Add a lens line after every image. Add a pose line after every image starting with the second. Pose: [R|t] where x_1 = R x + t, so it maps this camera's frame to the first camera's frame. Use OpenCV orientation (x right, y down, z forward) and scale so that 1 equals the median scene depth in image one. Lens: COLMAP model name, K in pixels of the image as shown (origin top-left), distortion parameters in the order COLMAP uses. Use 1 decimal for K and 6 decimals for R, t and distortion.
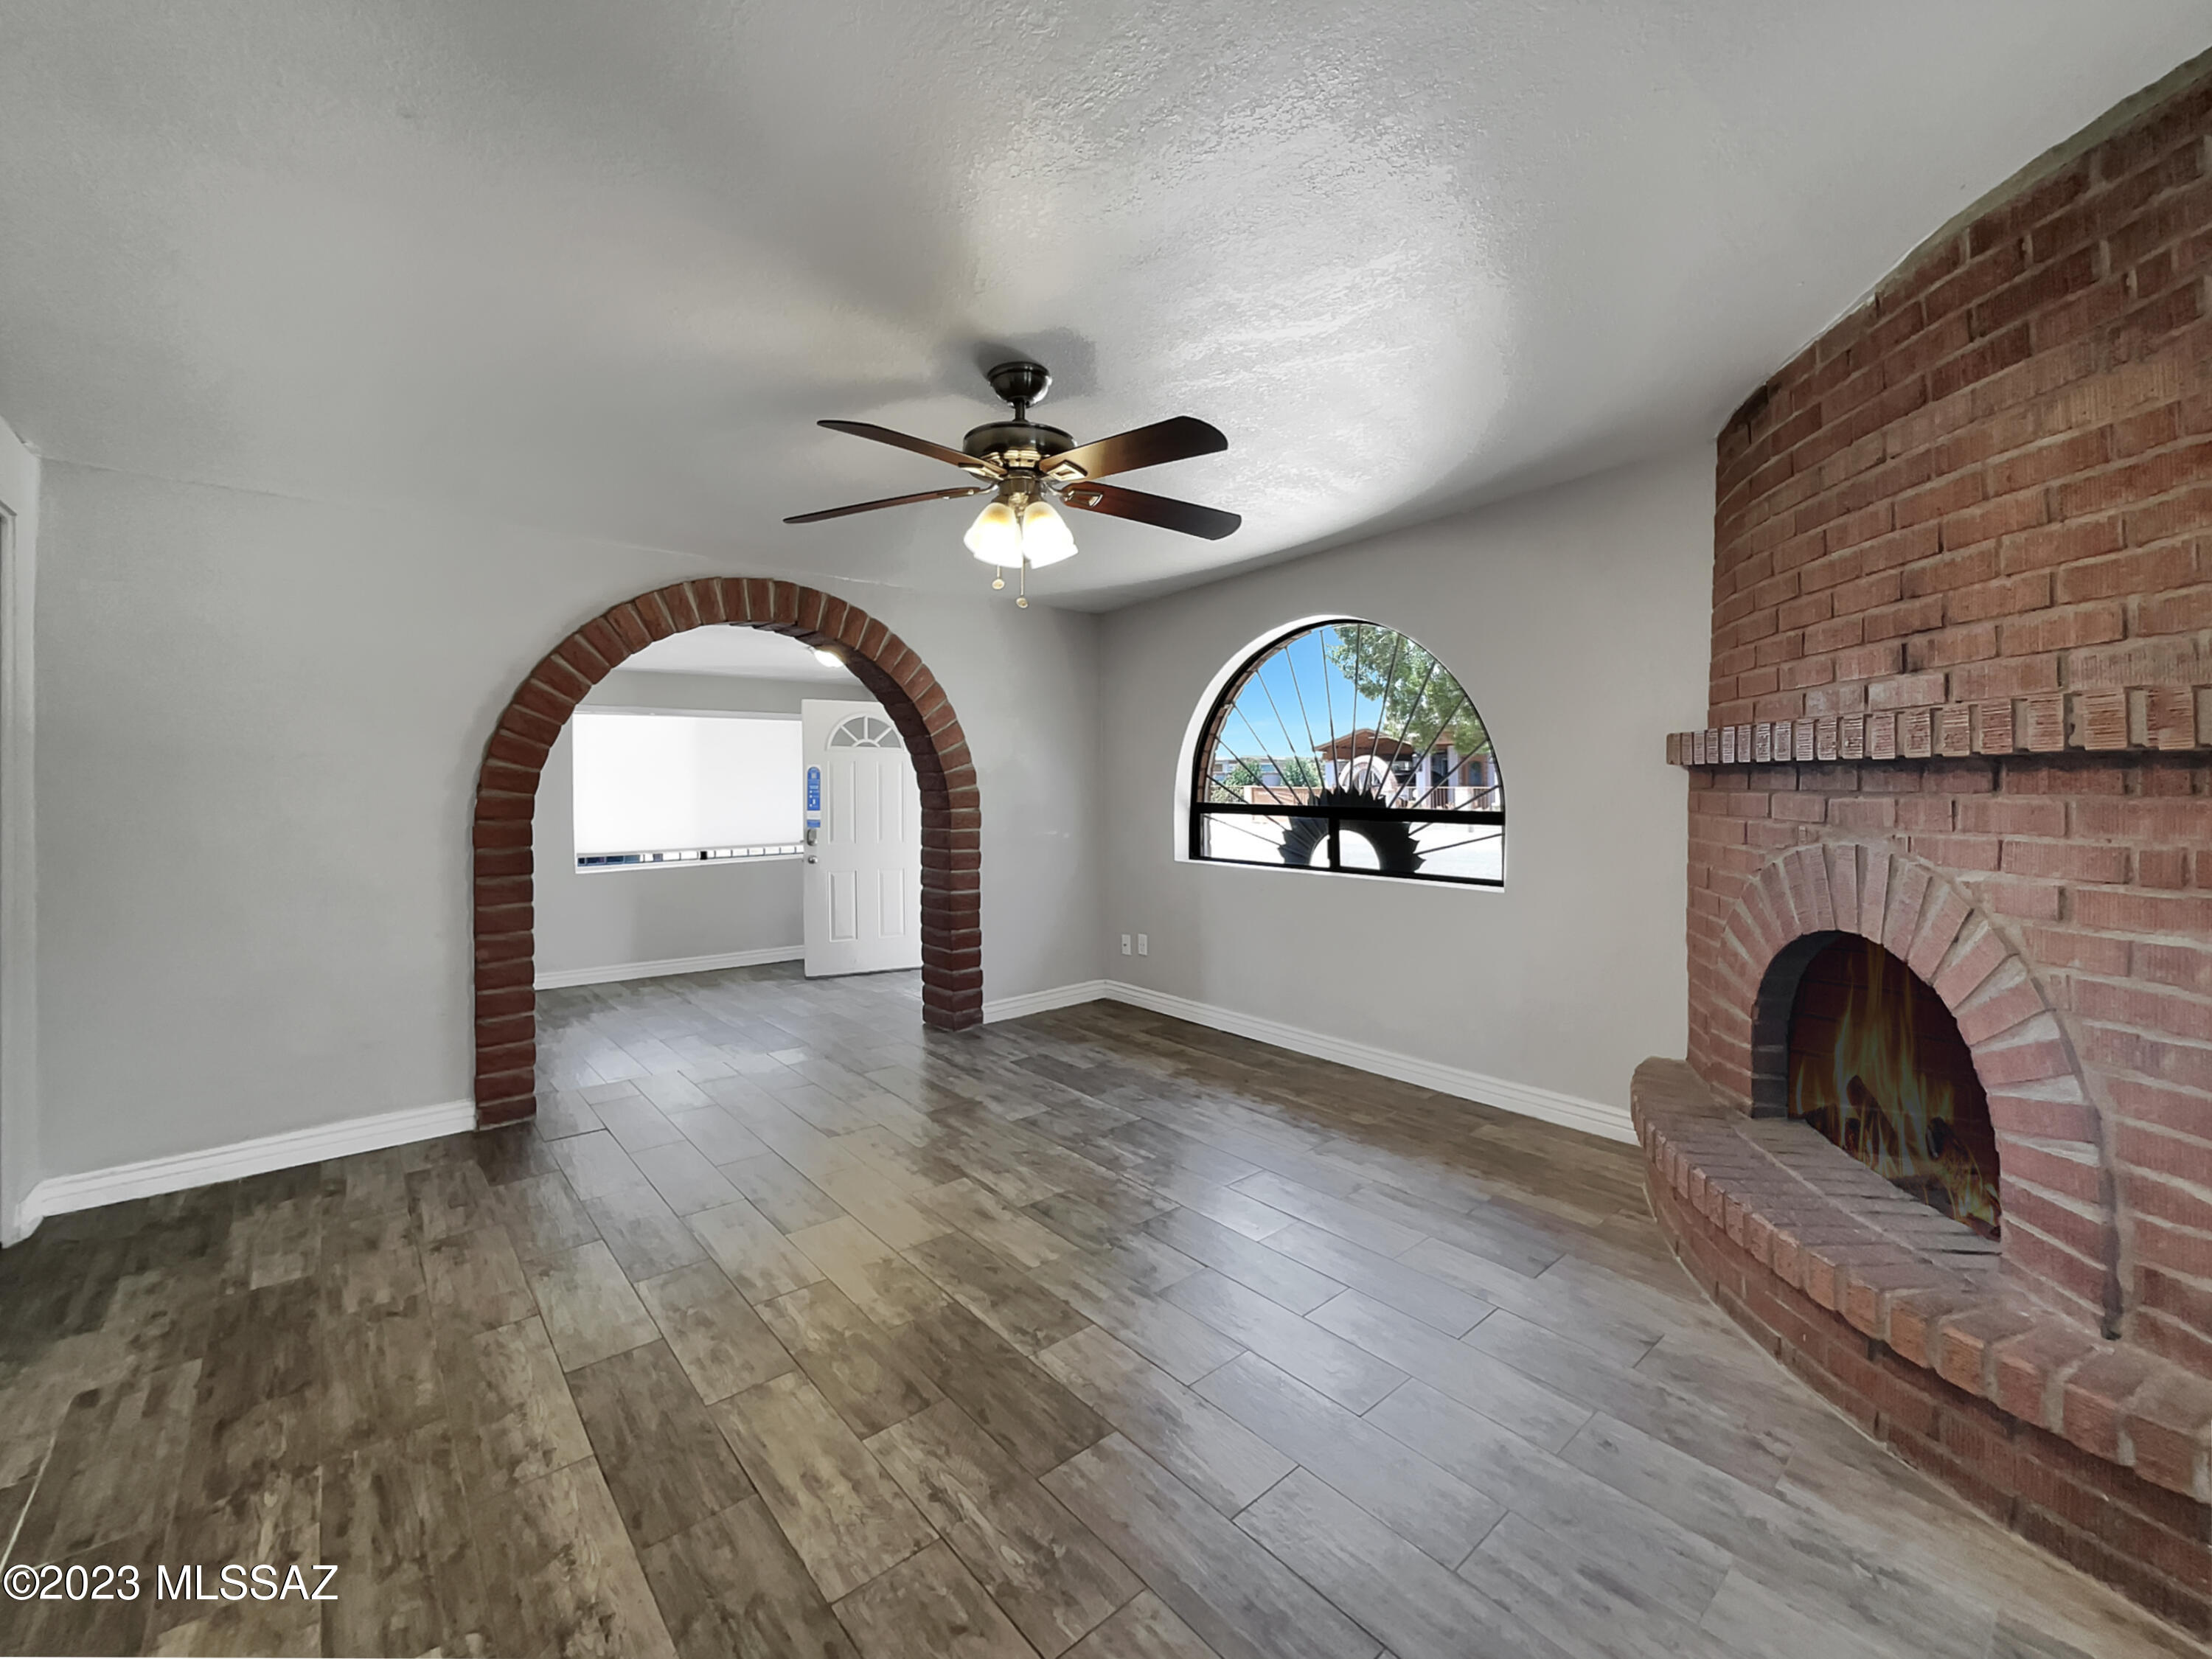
lens RADIAL K [[947.4, 0, 1106.0], [0, 947.4, 829.5], [0, 0, 1]] dist [0.000899, 0.000448]
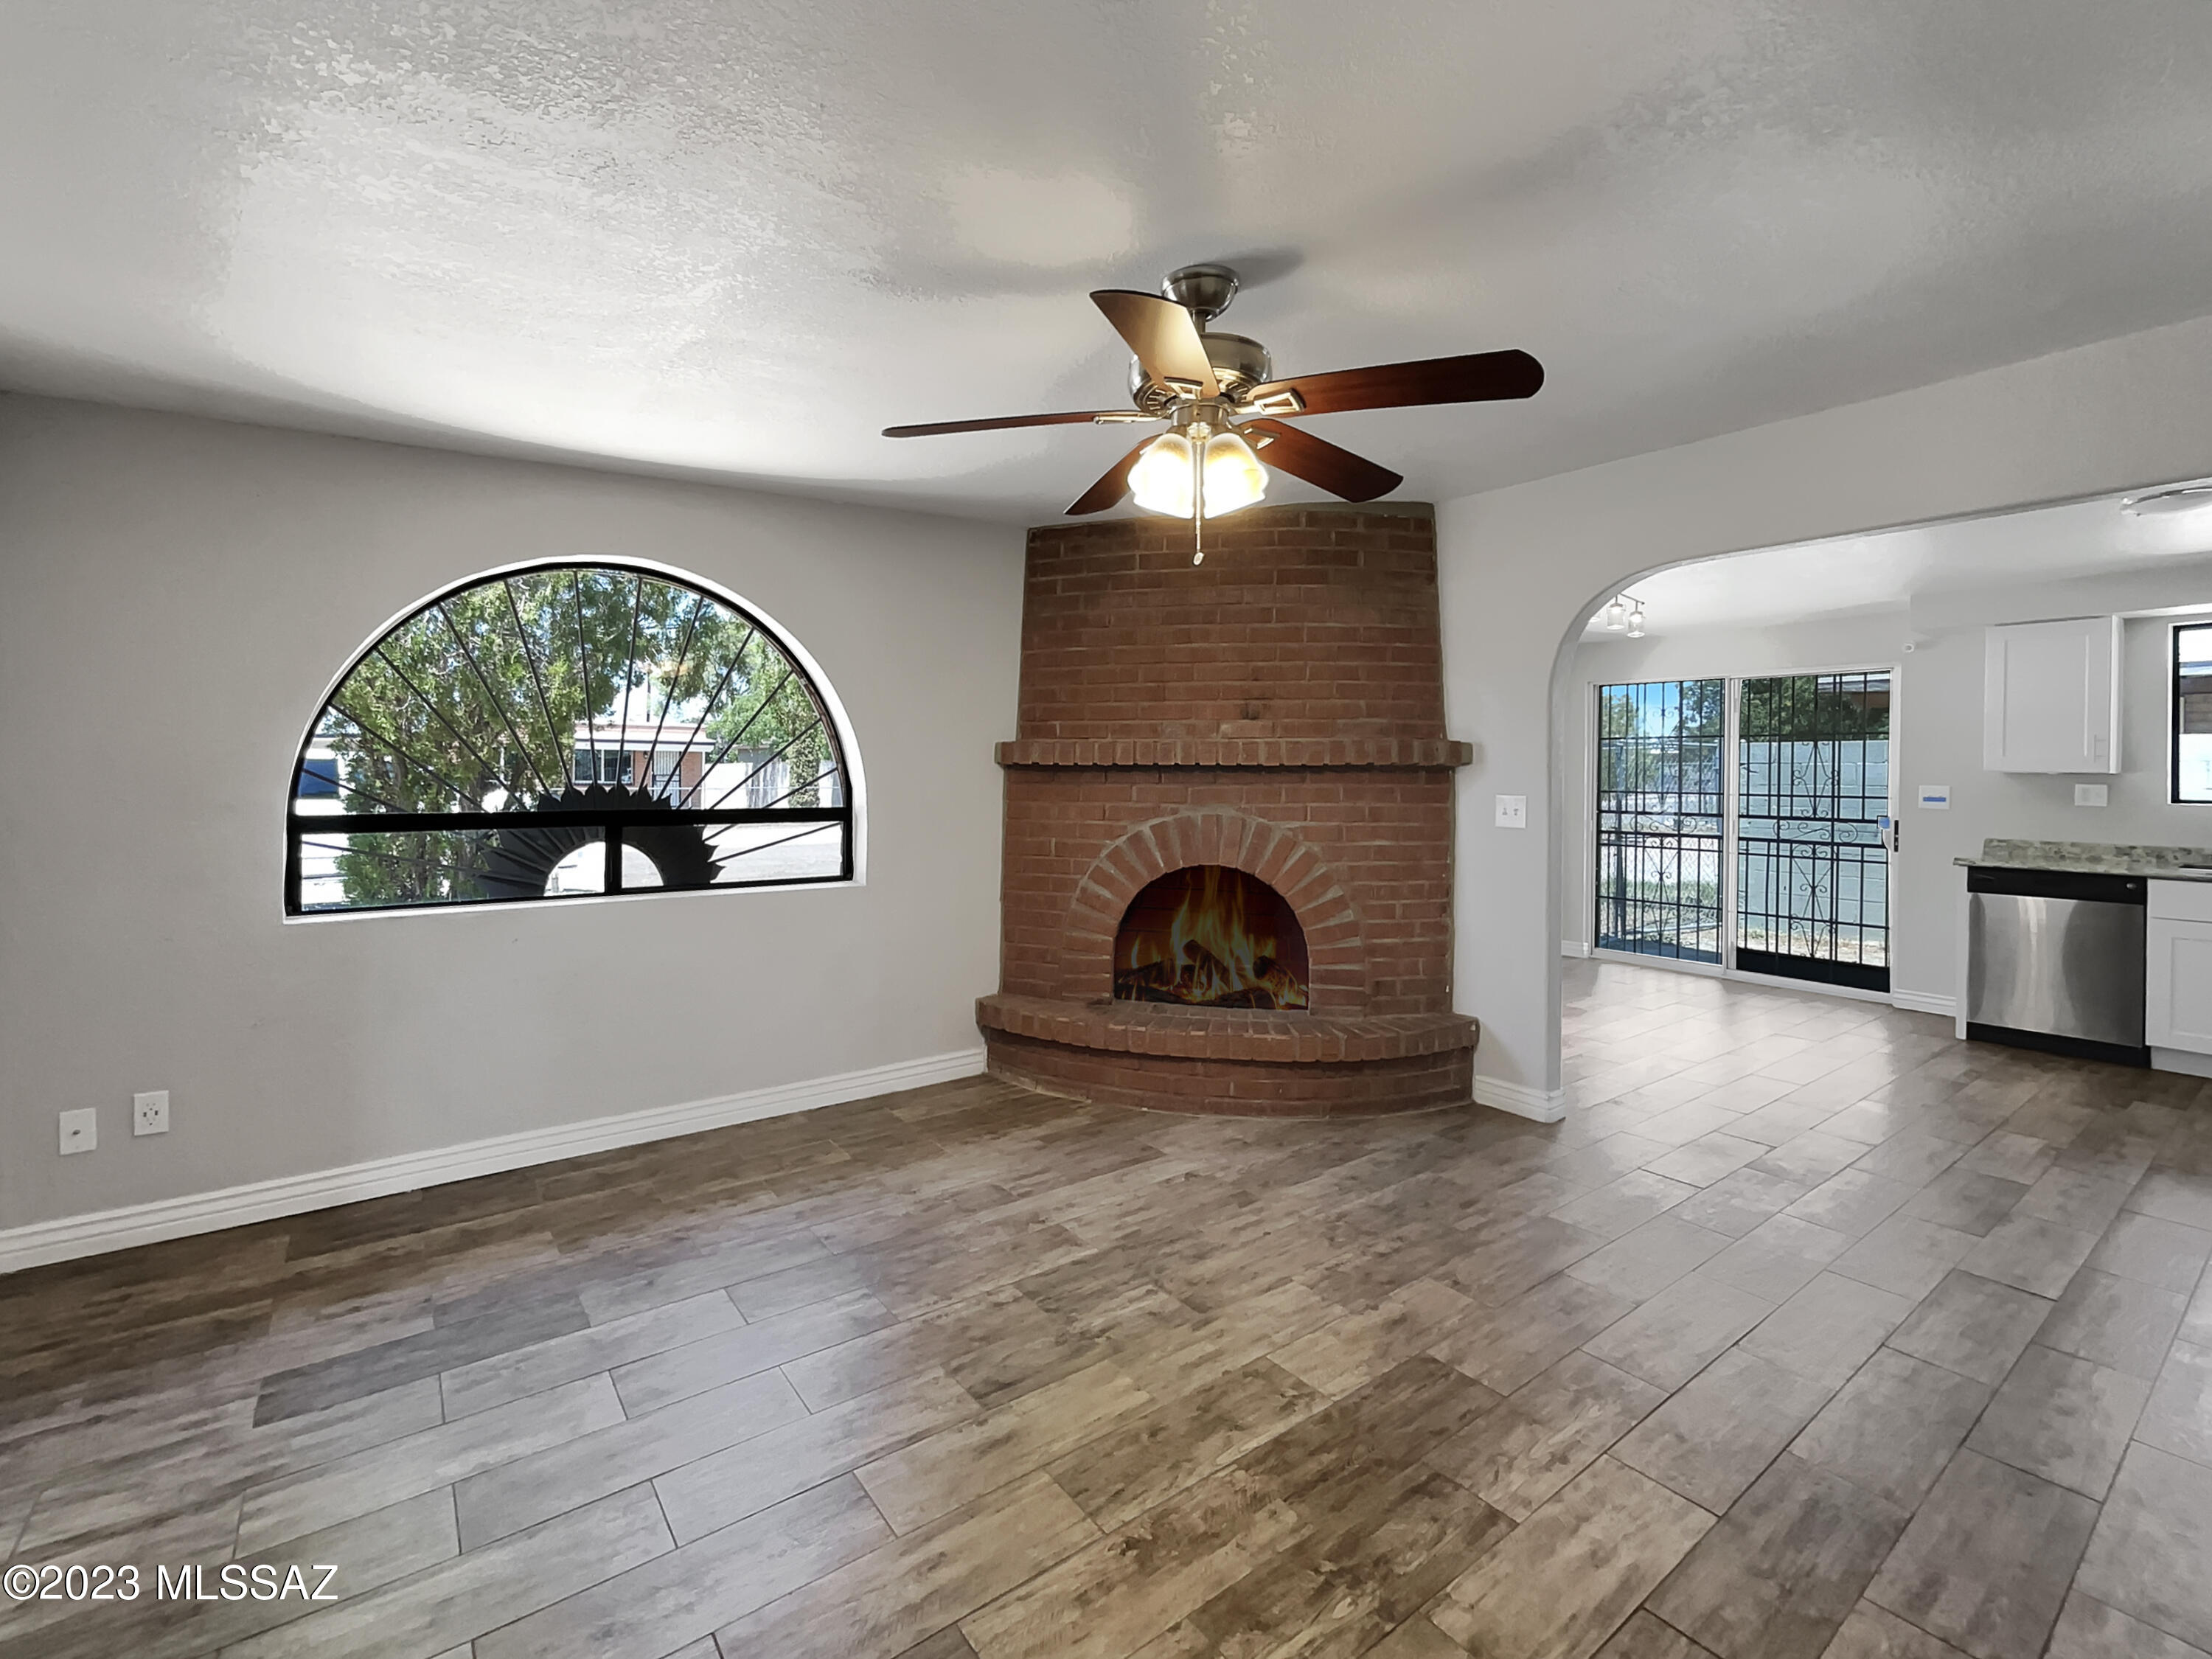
lens RADIAL K [[970.3, 0, 1098.2], [0, 970.3, 780.8], [0, 0, 1]] dist [-0.000792, 0.000218]
pose [[0.060713, -0.004989, 0.998143, -0.911923], [0.050949, 0.998699, 0.001893, -0.053603], [-0.996854, 0.050739, 0.060889, 1.004049]]
